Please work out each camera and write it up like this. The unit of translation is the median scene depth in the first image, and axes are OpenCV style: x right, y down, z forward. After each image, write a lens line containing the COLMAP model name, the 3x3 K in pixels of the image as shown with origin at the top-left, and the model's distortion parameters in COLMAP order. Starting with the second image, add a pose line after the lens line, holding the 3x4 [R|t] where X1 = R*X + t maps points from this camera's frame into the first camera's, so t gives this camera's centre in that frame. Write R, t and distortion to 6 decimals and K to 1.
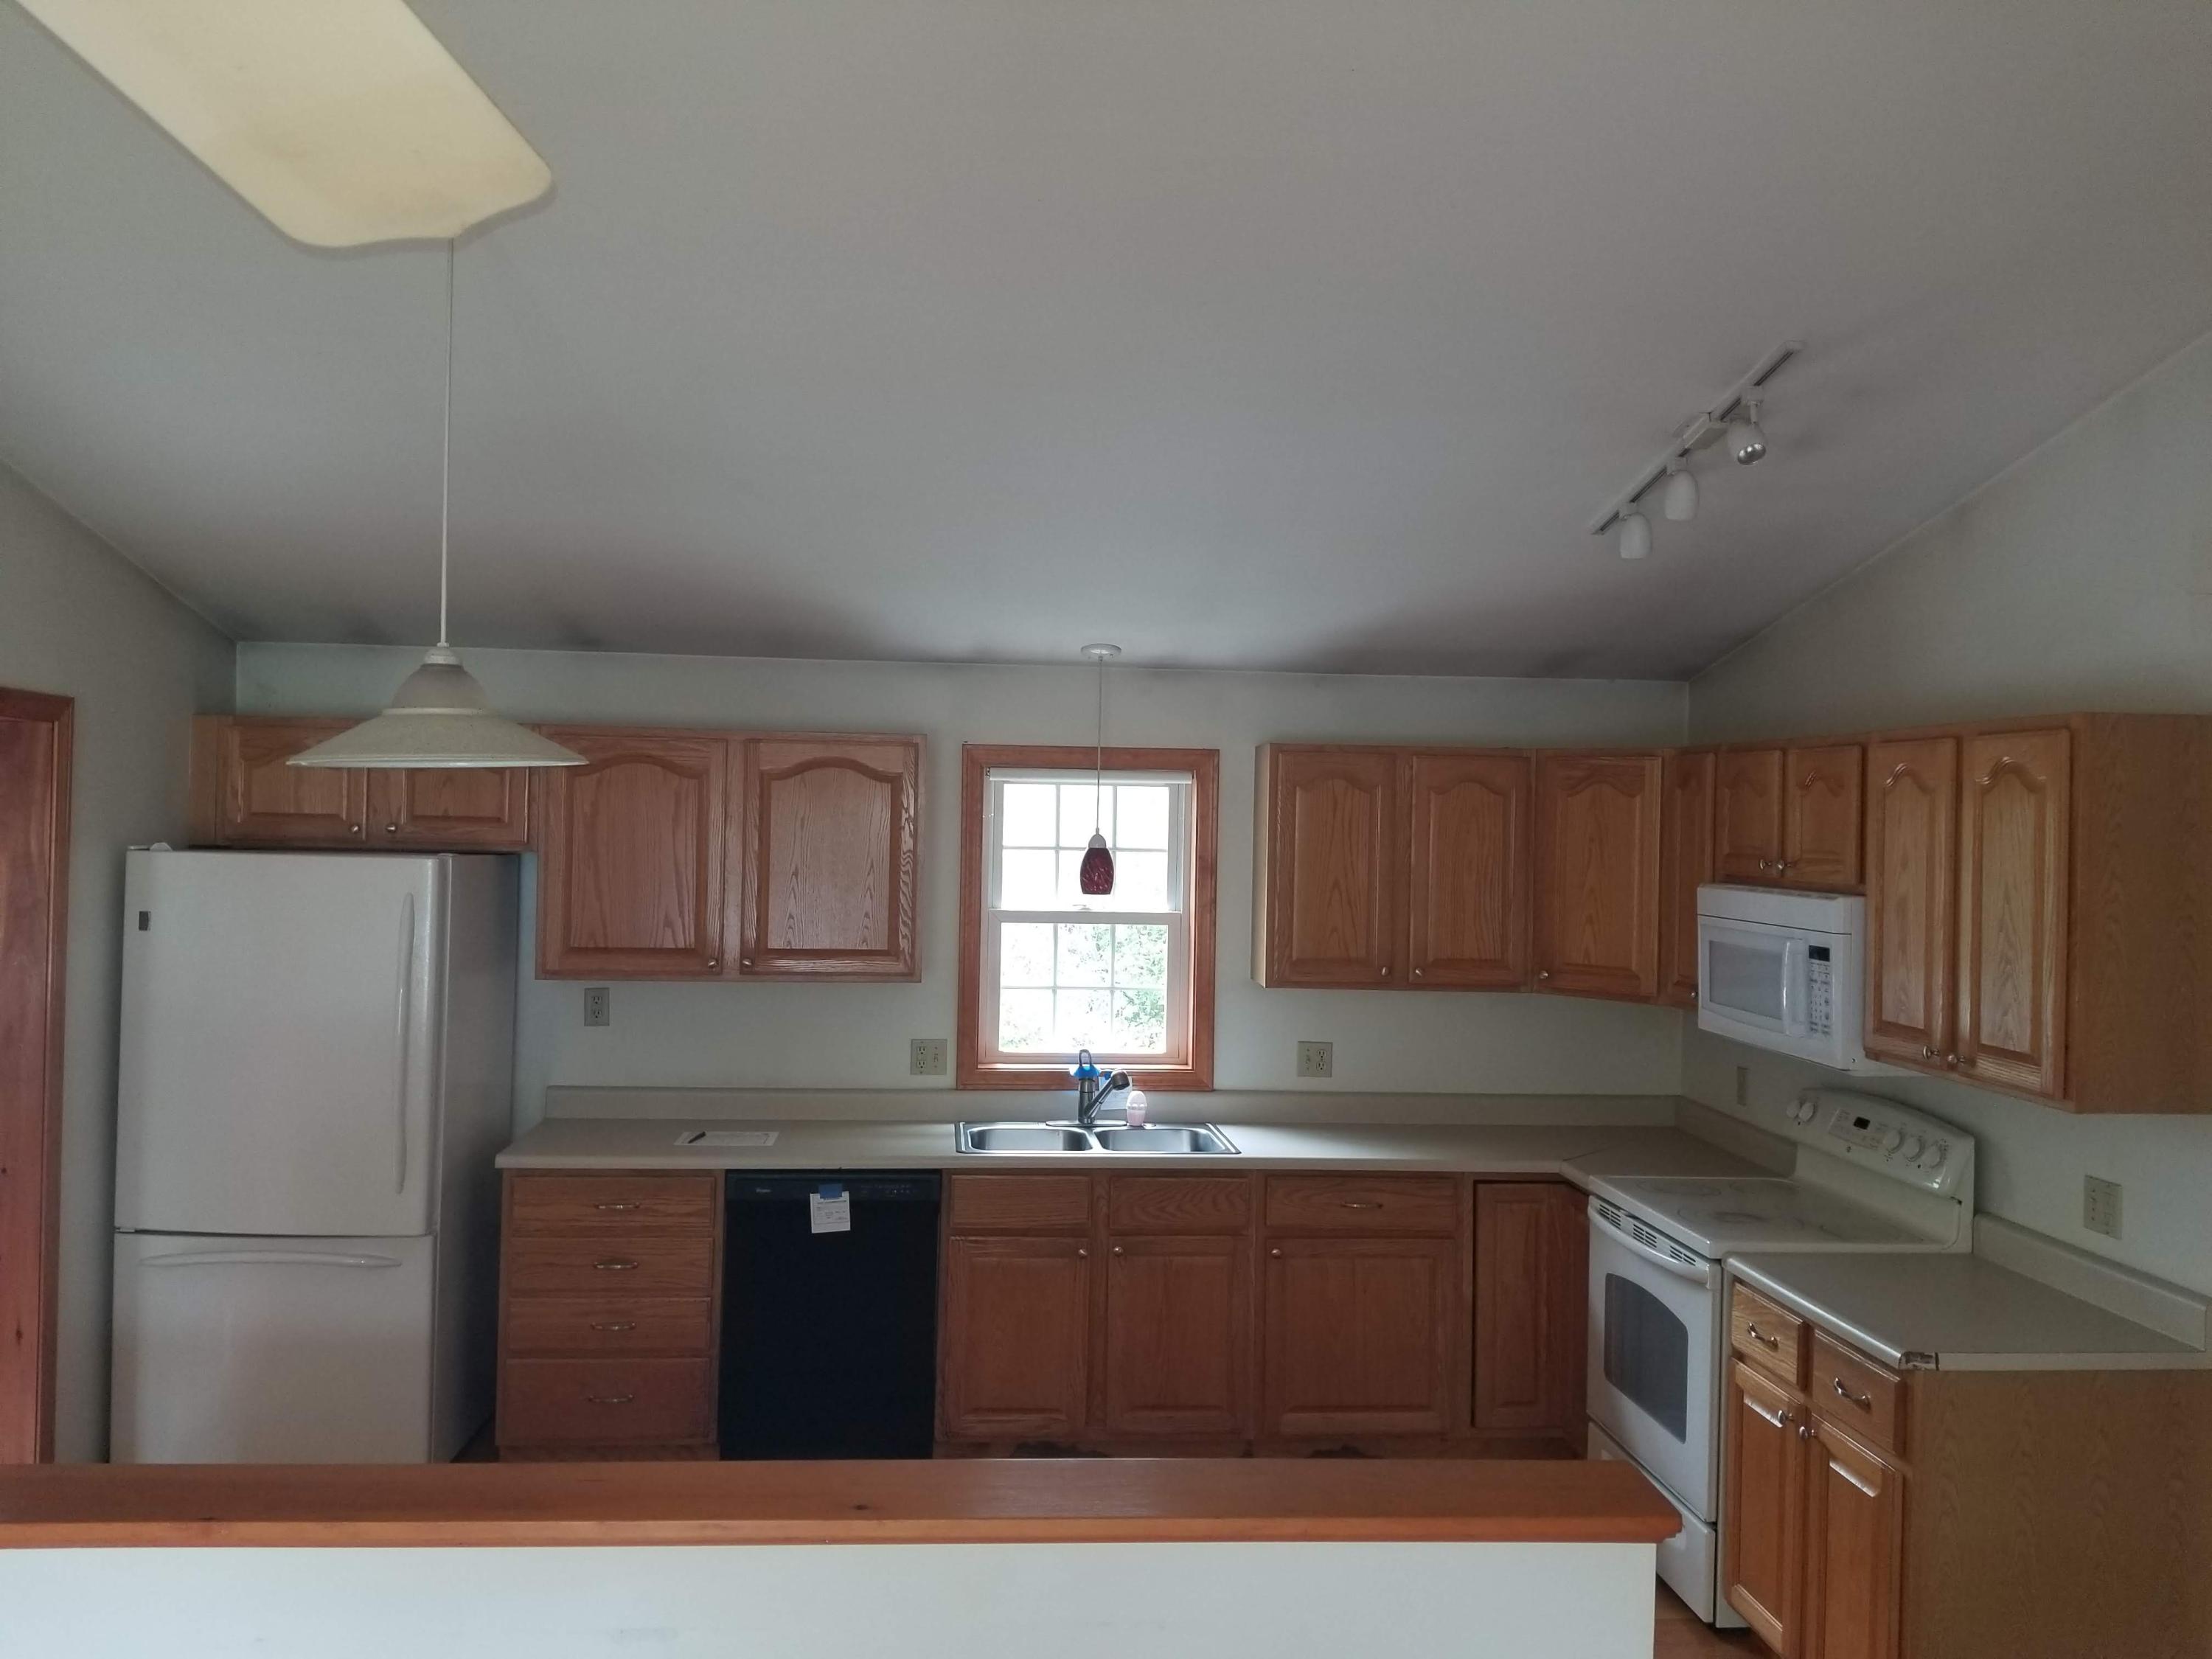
lens RADIAL K [[1727.8, 0, 1103.8], [0, 1727.8, 821.1], [0, 0, 1]] dist [0.078722, -0.144232]
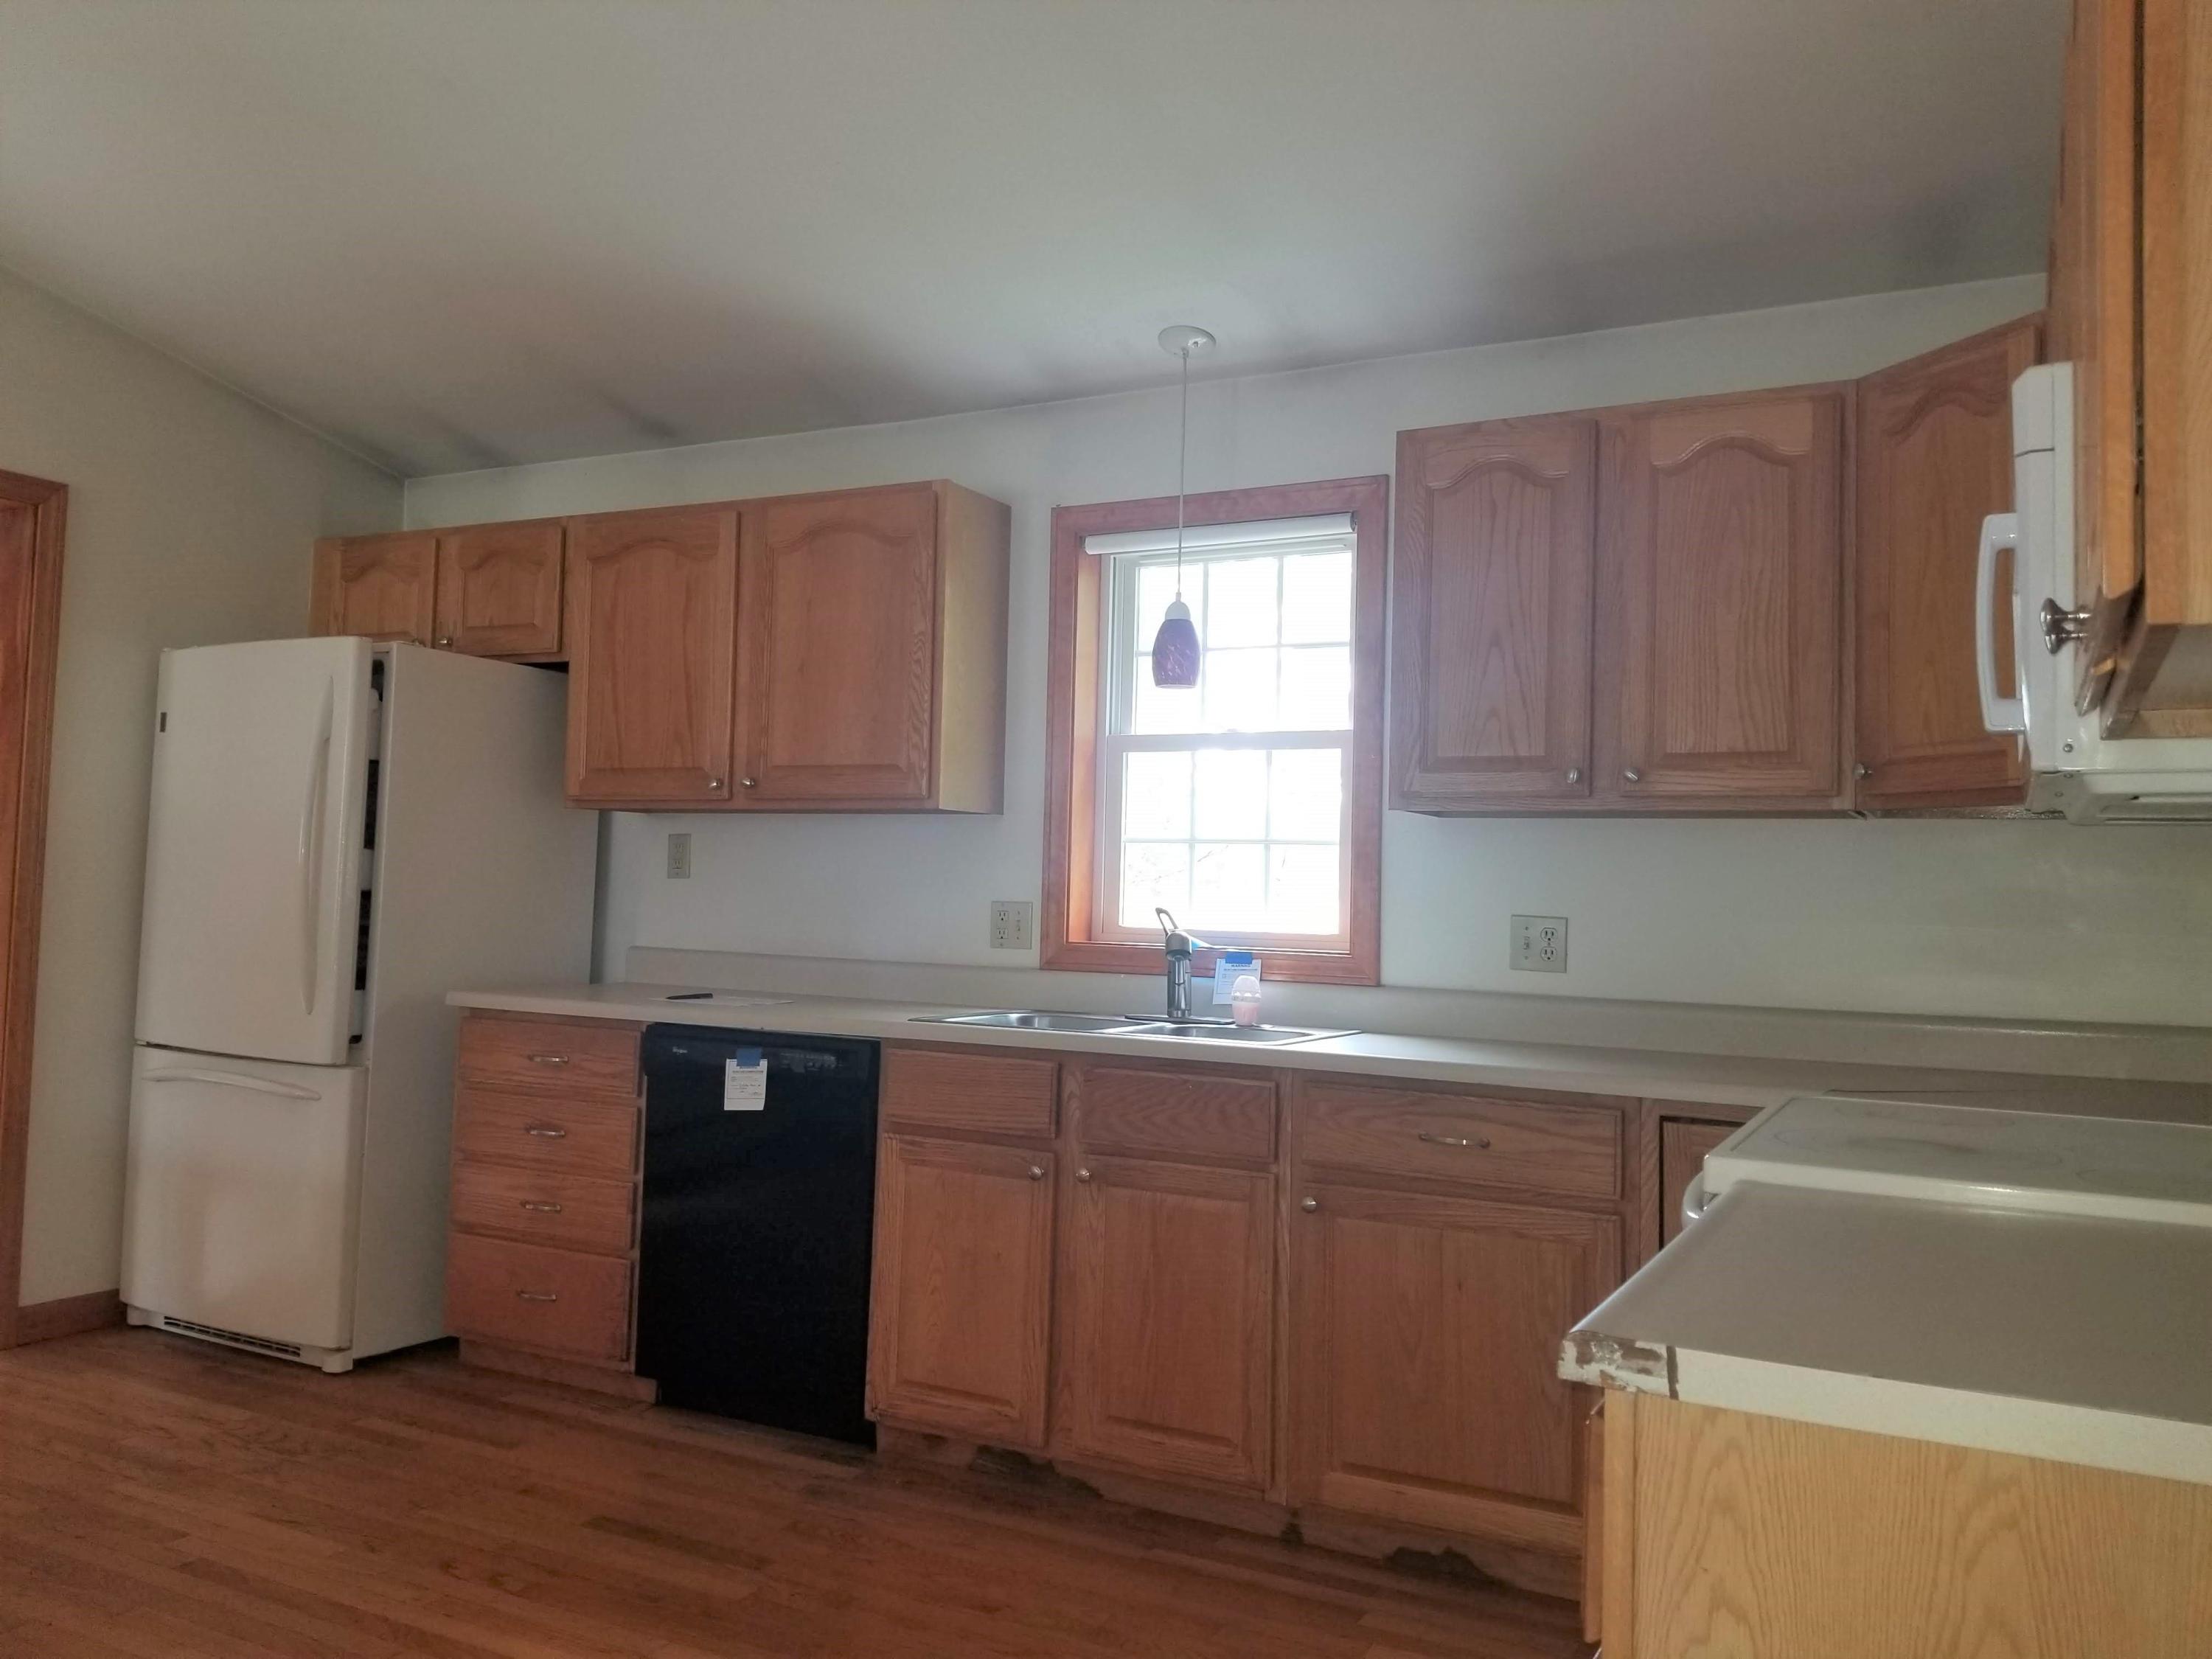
lens RADIAL K [[1727.8, 0, 1103.8], [0, 1727.8, 821.1], [0, 0, 1]] dist [0.078722, -0.144232]
pose [[0.838597, -0.023585, -0.544242, 0.376367], [-0.009067, 0.998320, -0.057234, 0.147045], [0.544677, 0.052931, 0.836974, 0.429122]]
